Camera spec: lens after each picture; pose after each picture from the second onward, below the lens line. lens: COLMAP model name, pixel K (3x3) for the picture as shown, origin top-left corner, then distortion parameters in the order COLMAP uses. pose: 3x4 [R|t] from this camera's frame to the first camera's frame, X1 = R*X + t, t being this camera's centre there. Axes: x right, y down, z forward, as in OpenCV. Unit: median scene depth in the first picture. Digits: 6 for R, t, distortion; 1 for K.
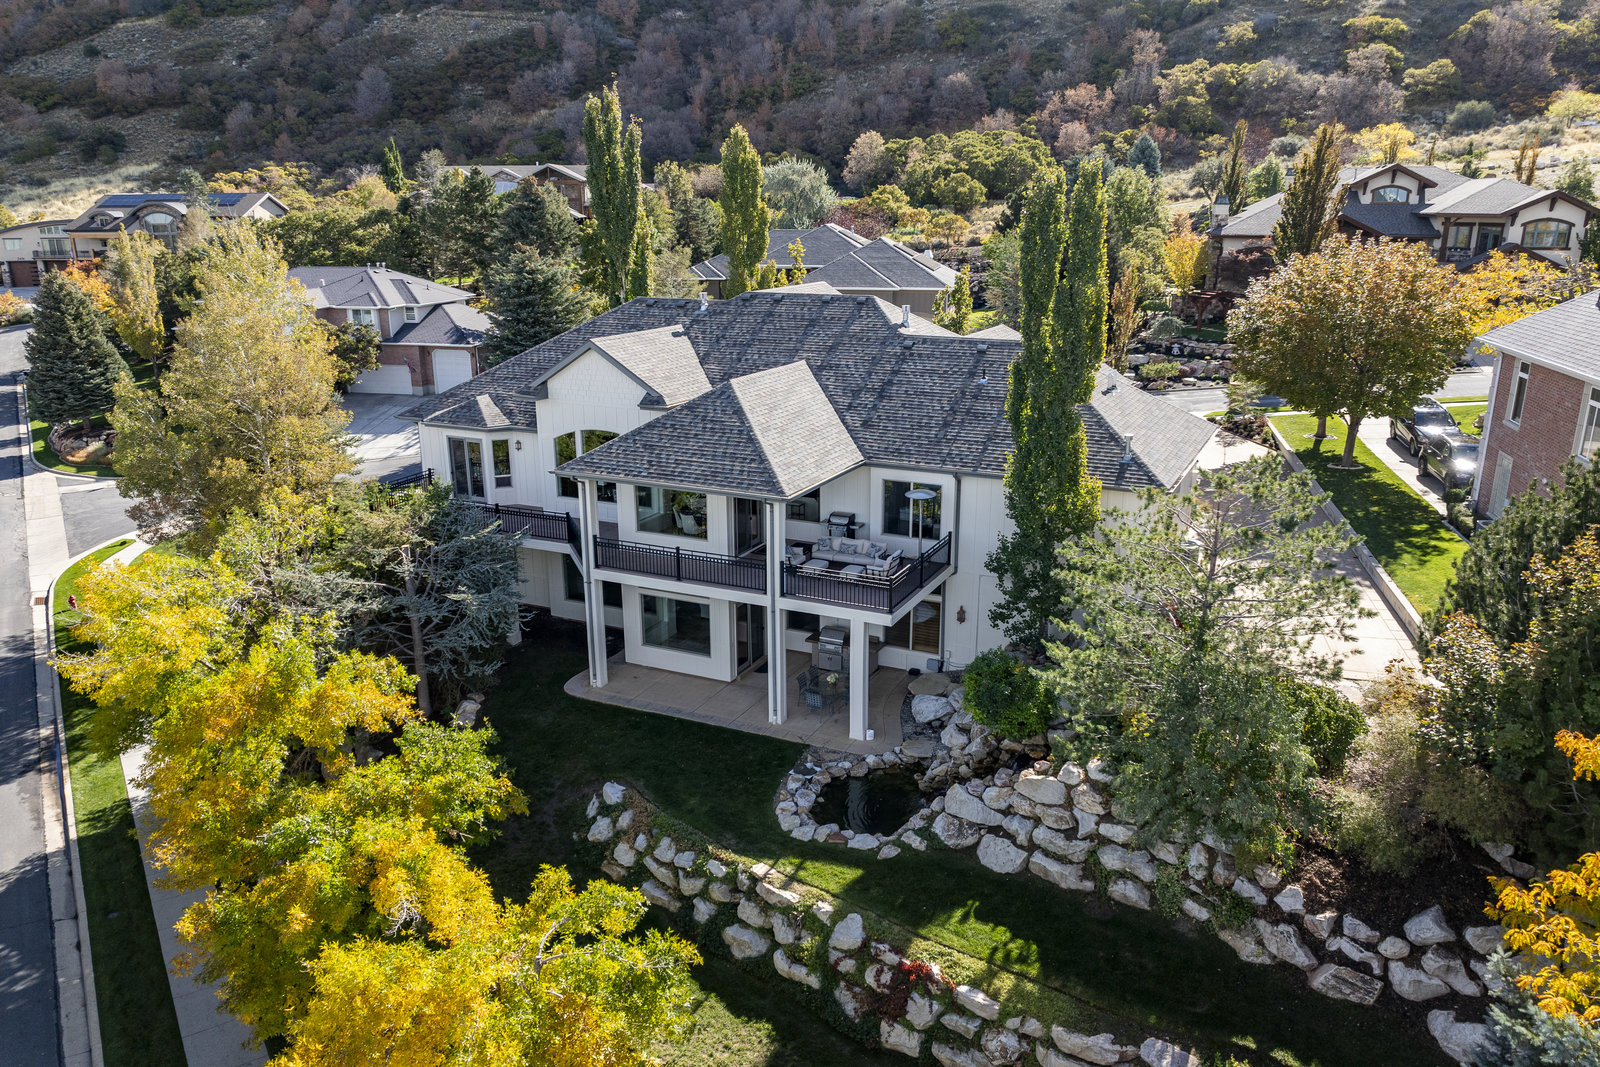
lens RADIAL K [[1151.7, 0, 800.0], [0, 1151.7, 533.5], [0, 0, 1]] dist [-0.040841, 0.008273]
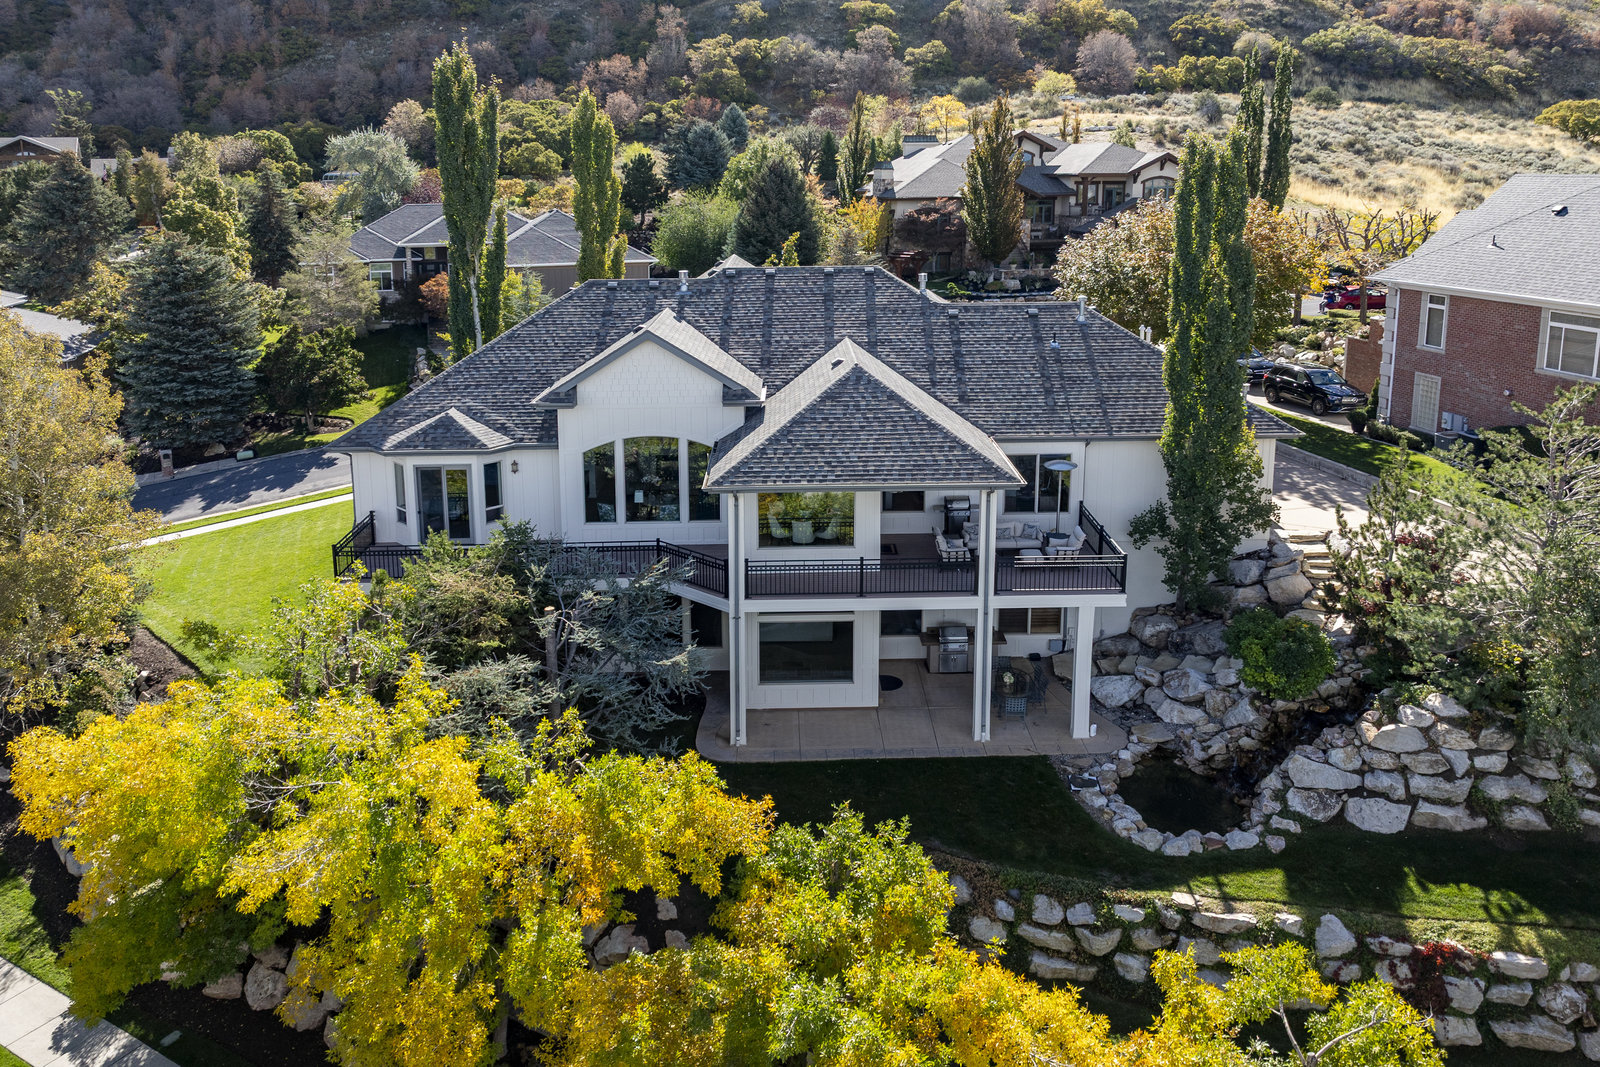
lens RADIAL K [[1197.5, 0, 800.6], [0, 1197.5, 381.5], [0, 0, 1]] dist [-0.056507, 0.027021]
pose [[0.899783, -0.085207, 0.427938, -0.519933], [0.130790, 0.988320, -0.078215, -0.056563], [-0.416275, 0.126346, 0.900418, 0.195303]]
